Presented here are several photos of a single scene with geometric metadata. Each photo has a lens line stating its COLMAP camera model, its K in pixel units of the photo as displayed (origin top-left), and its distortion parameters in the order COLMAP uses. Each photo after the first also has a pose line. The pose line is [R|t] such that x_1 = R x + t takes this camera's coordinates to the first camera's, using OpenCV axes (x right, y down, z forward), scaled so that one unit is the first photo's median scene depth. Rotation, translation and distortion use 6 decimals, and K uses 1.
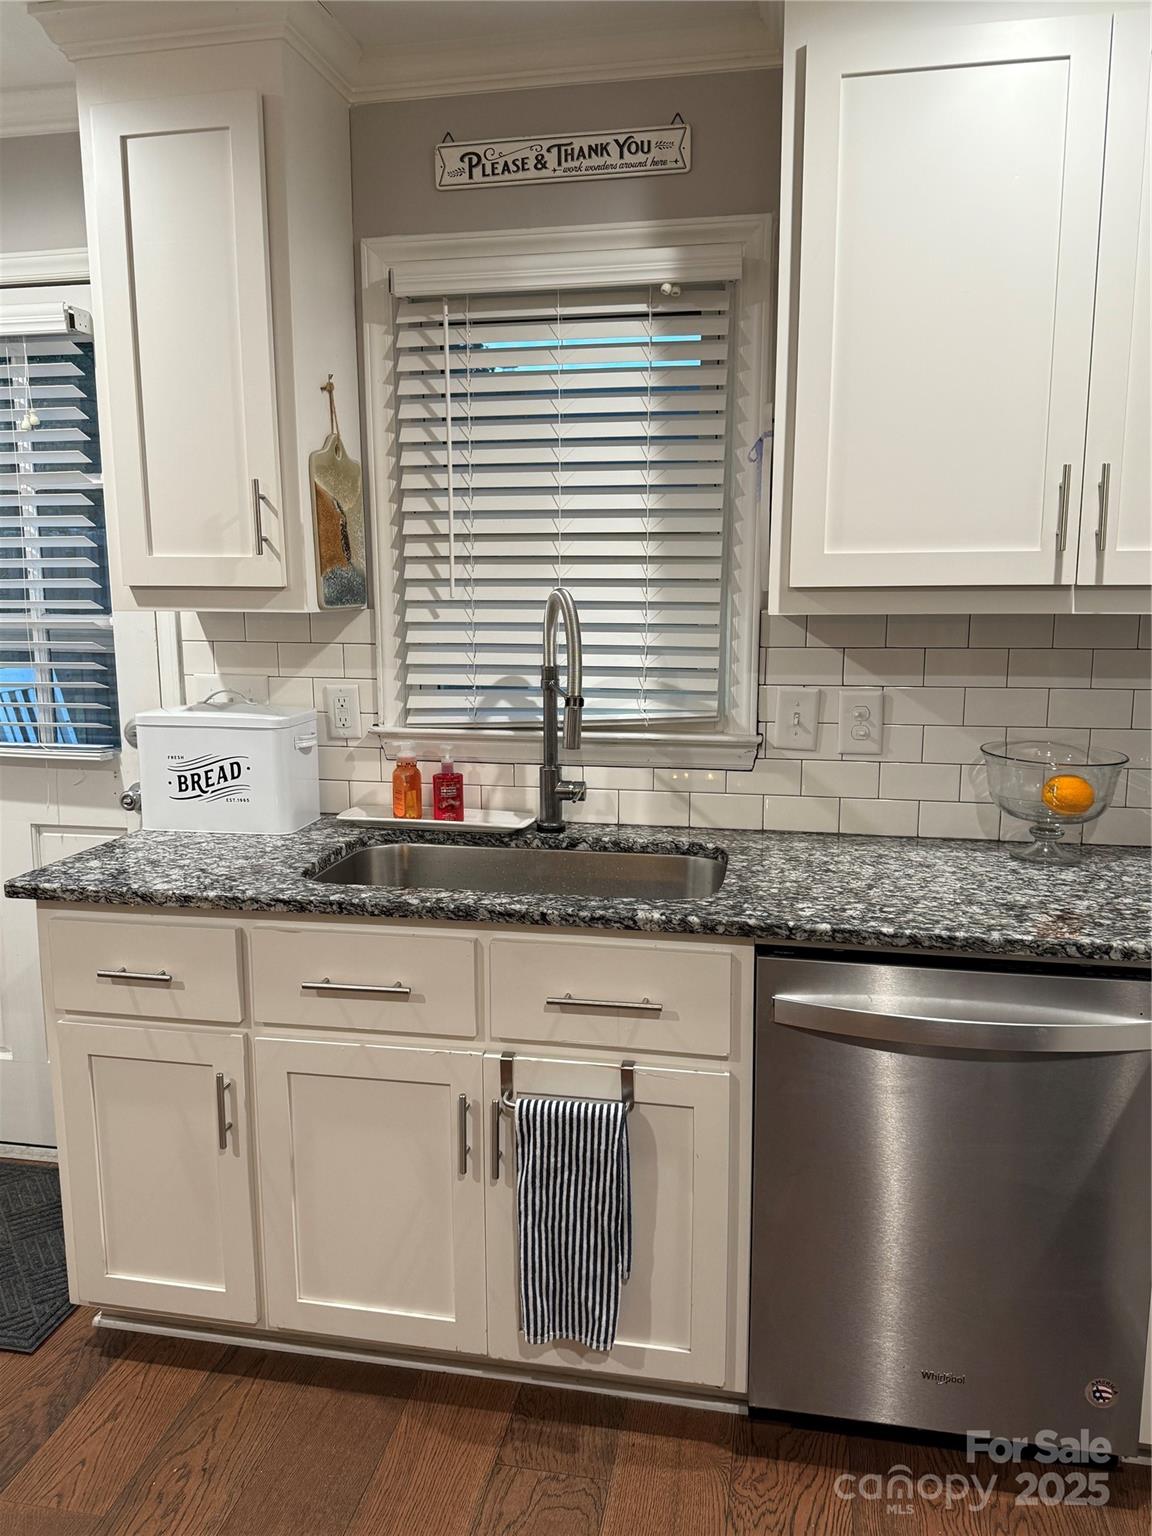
lens RADIAL K [[1125.9, 0, 570.5], [0, 1125.9, 763.1], [0, 0, 1]] dist [0.036359, -0.050465]
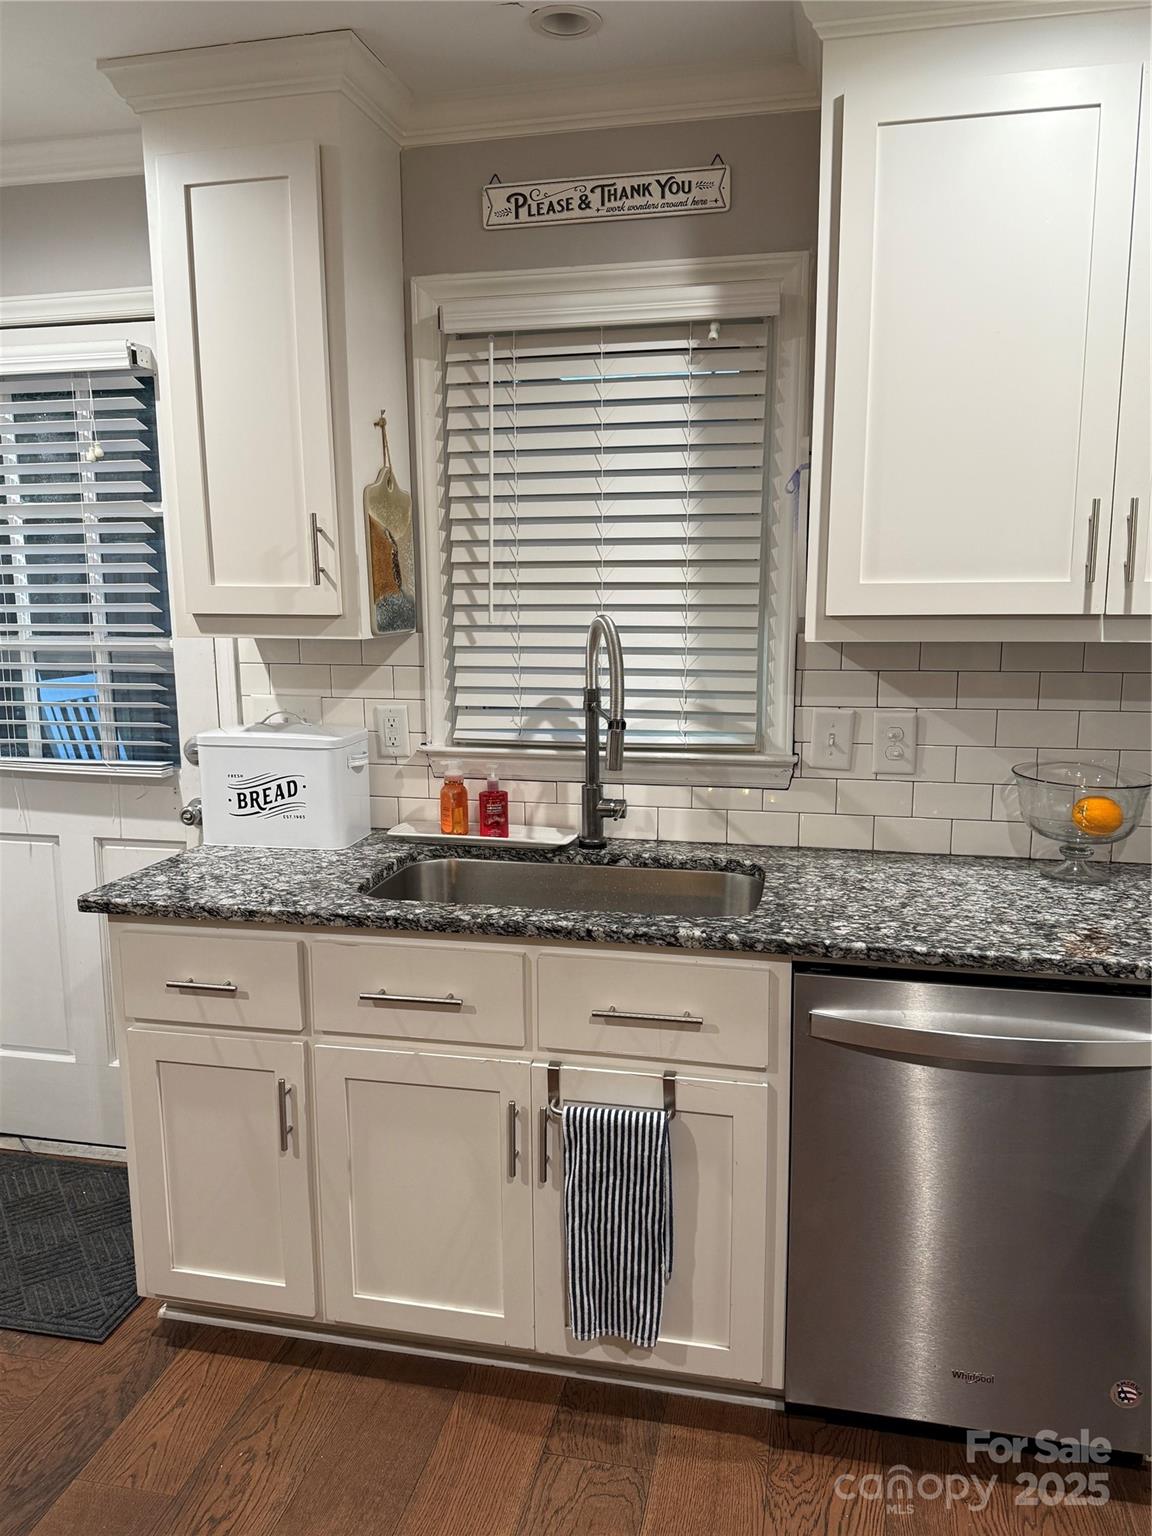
lens RADIAL K [[1125.9, 0, 570.9], [0, 1125.9, 771.1], [0, 0, 1]] dist [0.036359, -0.050465]
pose [[0.999650, 0.001005, -0.026441, -0.011590], [-0.000858, 0.999984, 0.005594, -0.017295], [0.026446, -0.005570, 0.999635, -0.040631]]
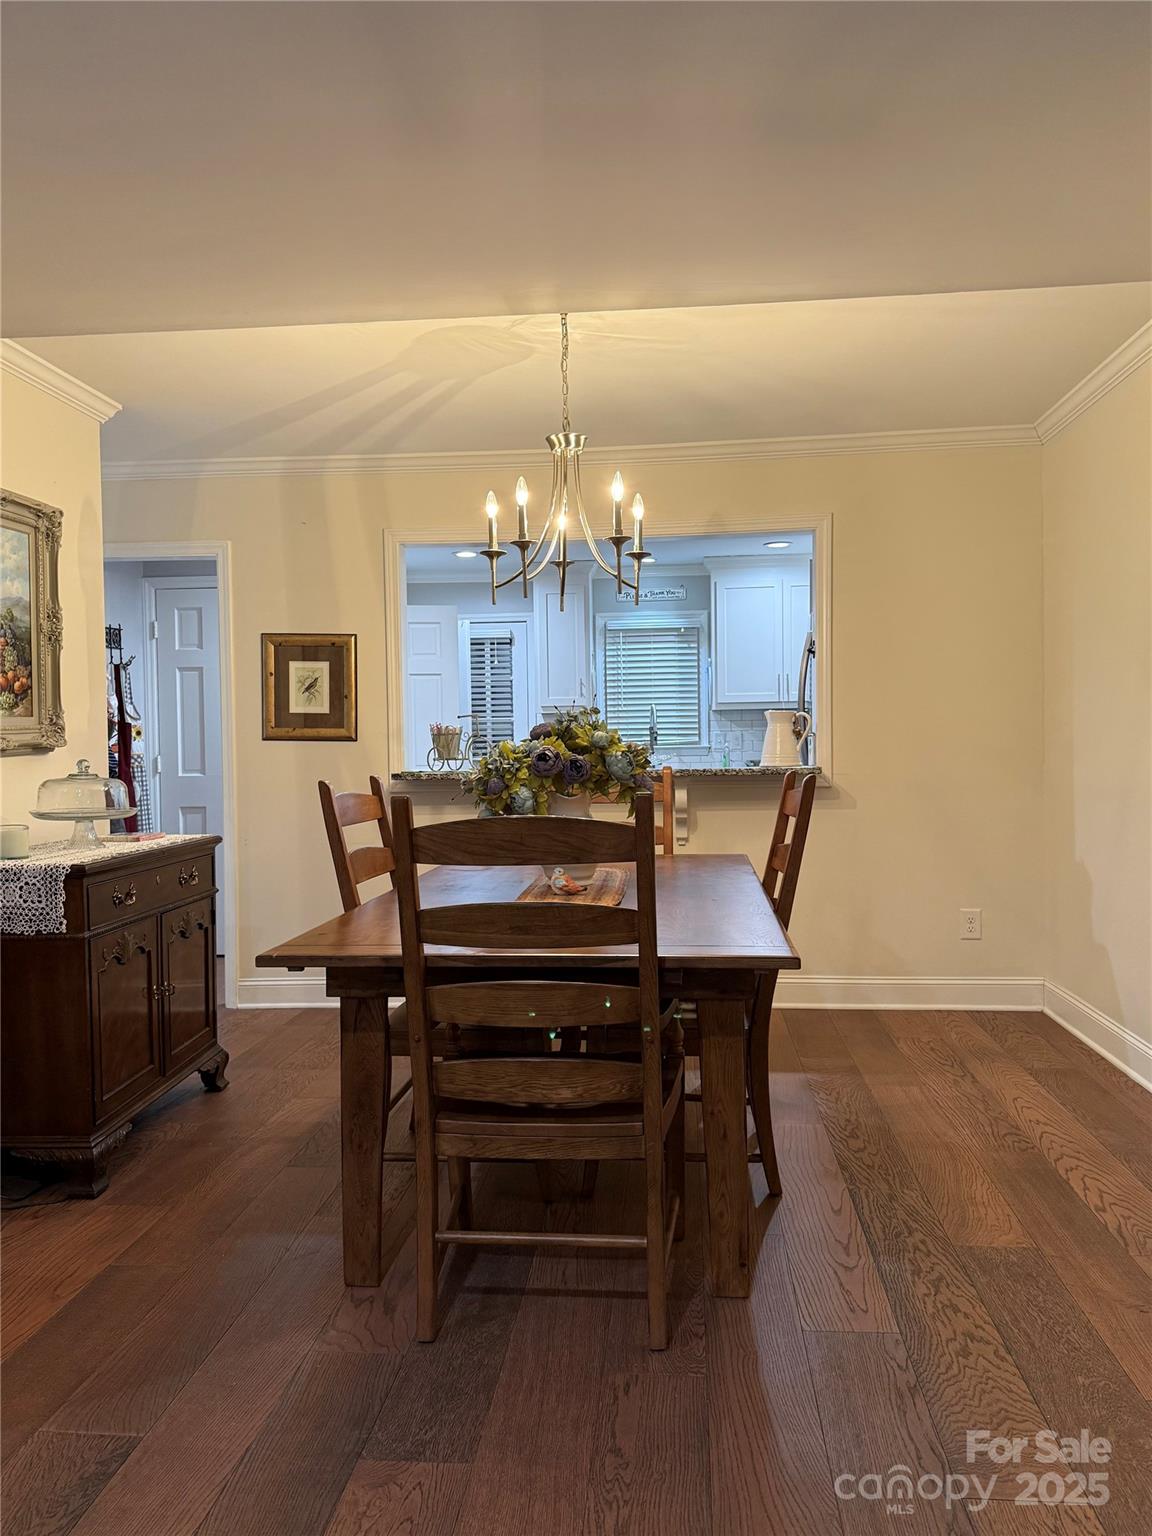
lens RADIAL K [[1125.9, 0, 576.8], [0, 1125.9, 762.4], [0, 0, 1]] dist [0.036359, -0.050465]
pose [[0.997795, -0.016045, 0.064396, -0.541418], [0.024669, 0.990478, -0.135442, 0.560305], [-0.061610, 0.136732, 0.988690, -2.799972]]
